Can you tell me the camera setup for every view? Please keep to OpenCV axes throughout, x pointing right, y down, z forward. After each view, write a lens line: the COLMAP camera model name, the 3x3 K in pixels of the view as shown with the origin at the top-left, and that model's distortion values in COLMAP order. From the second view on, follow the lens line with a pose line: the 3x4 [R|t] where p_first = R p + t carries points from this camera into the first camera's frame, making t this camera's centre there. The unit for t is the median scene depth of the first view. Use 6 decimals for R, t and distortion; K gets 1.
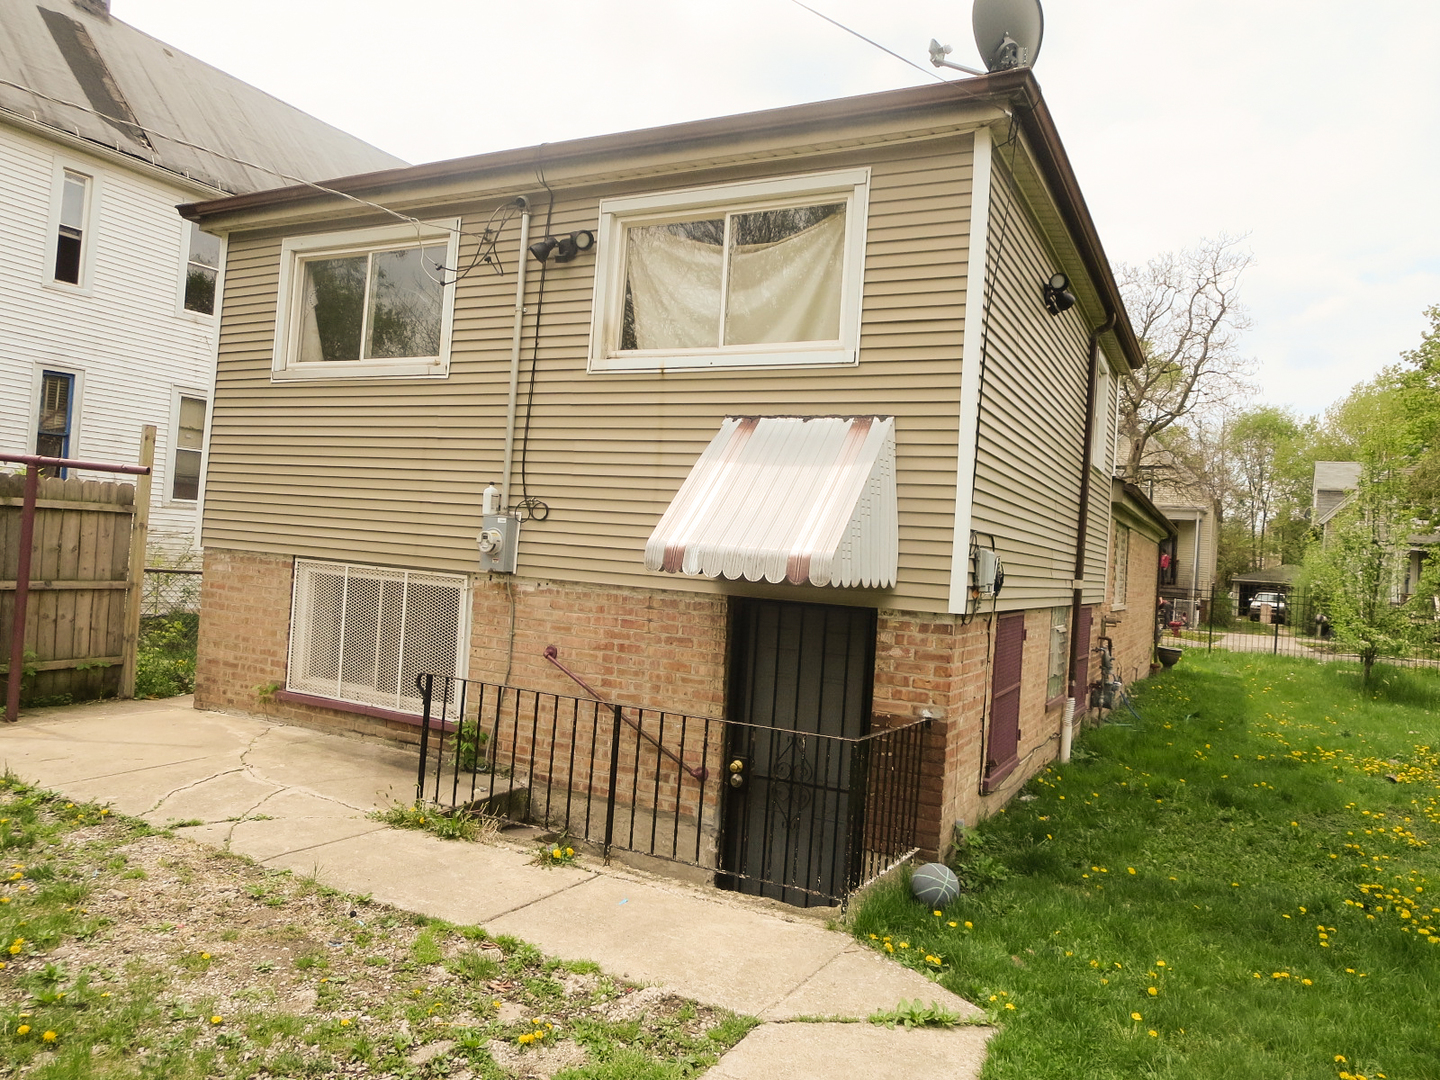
lens RADIAL K [[999.0, 0, 720.0], [0, 999.0, 540.0], [0, 0, 1]] dist [-0.009837, -0.003700]
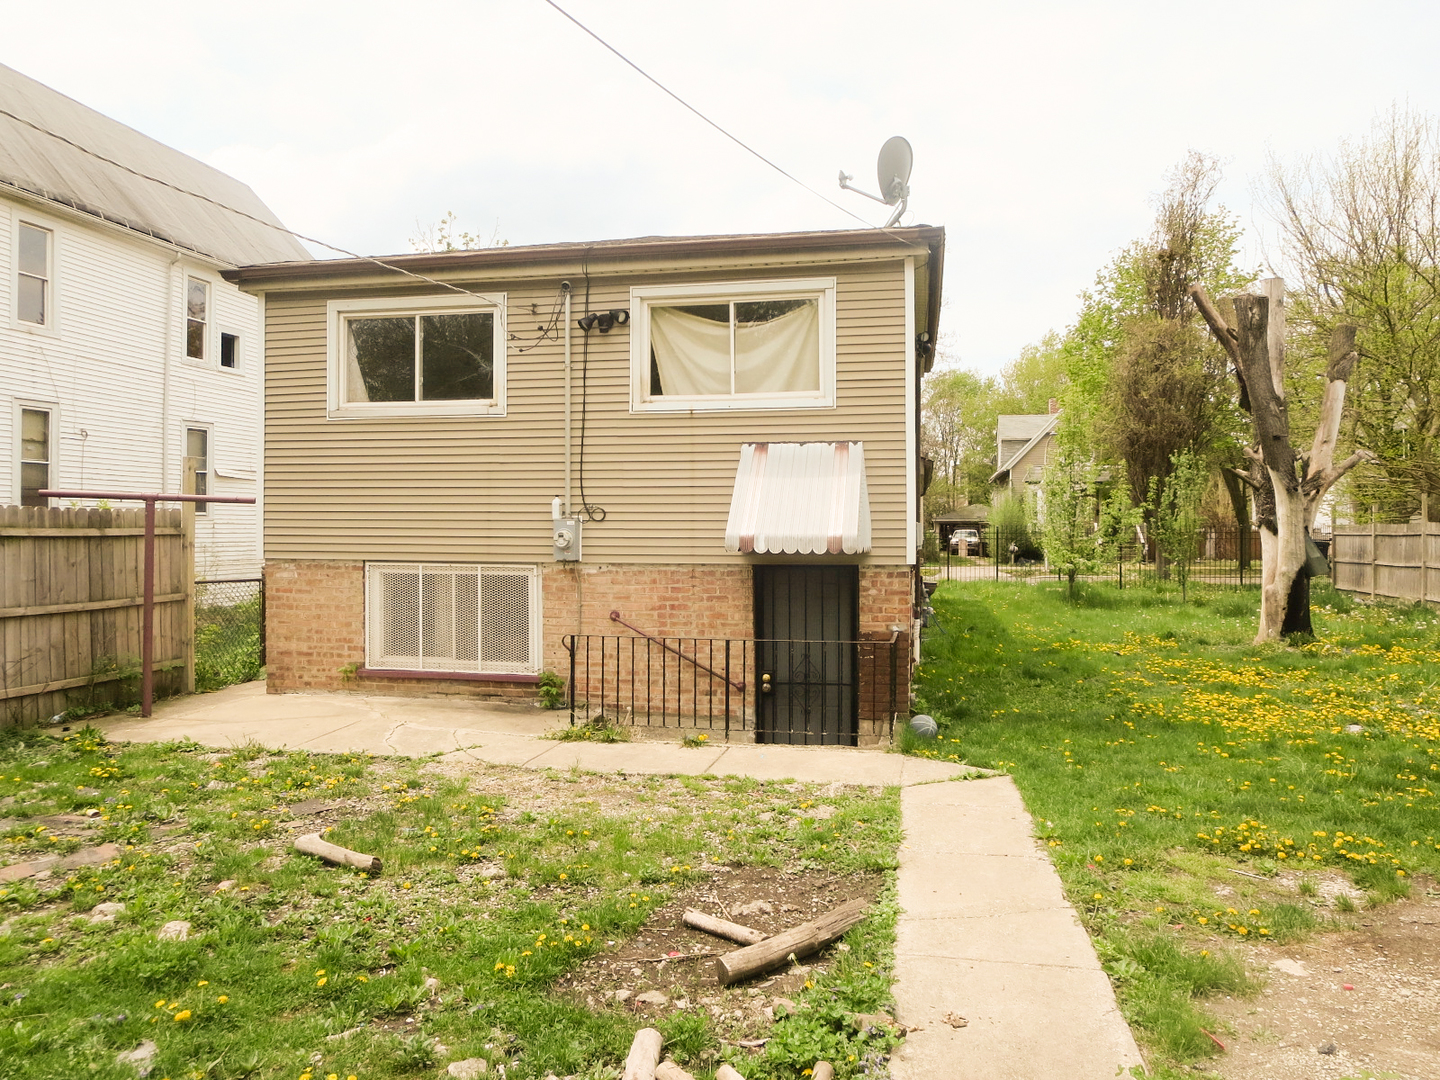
lens RADIAL K [[999.0, 0, 720.0], [0, 999.0, 540.0], [0, 0, 1]] dist [-0.009837, -0.003700]
pose [[0.959445, -0.070275, 0.272997, -0.391714], [0.060238, 0.997170, 0.044986, -0.044585], [-0.275386, -0.026717, 0.960962, -0.361754]]
